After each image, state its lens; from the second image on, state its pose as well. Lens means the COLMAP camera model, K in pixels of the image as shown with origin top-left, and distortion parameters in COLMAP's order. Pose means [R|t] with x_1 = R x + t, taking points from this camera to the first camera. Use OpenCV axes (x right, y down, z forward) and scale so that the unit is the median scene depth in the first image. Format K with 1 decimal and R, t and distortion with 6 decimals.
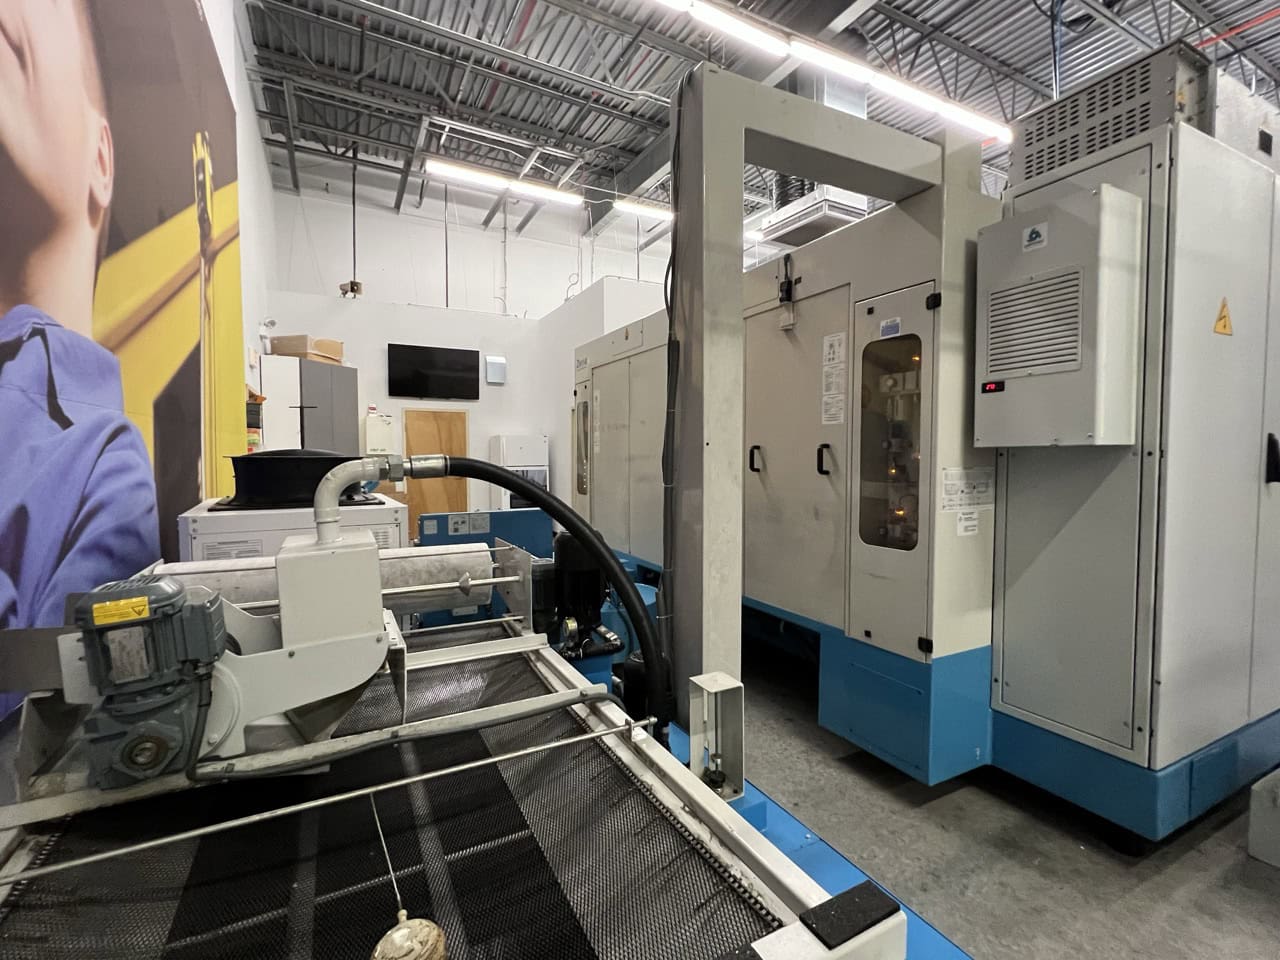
lens RADIAL K [[577.8, 0, 649.8], [0, 577.8, 481.1], [0, 0, 1]] dist [-0.005028, 0.000517]
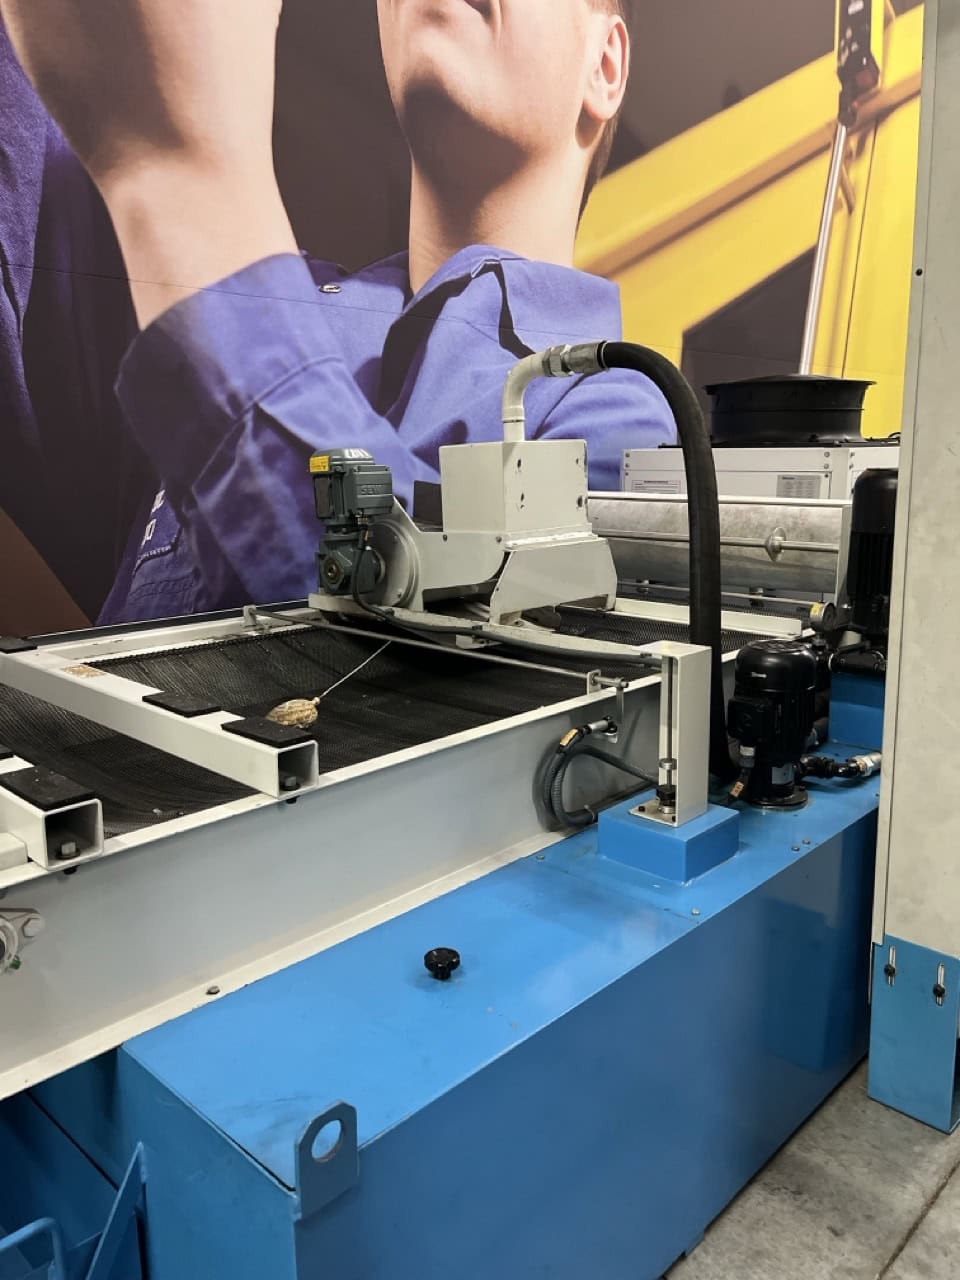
lens RADIAL K [[960.3, 0, 475.4], [0, 960.3, 646.5], [0, 0, 1]] dist [0.049715, -0.059879]
pose [[0.302520, 0.189918, -0.934031, 0.579171], [-0.037347, 0.981557, 0.187485, 0.080370], [0.952411, -0.021834, 0.304033, 0.247776]]
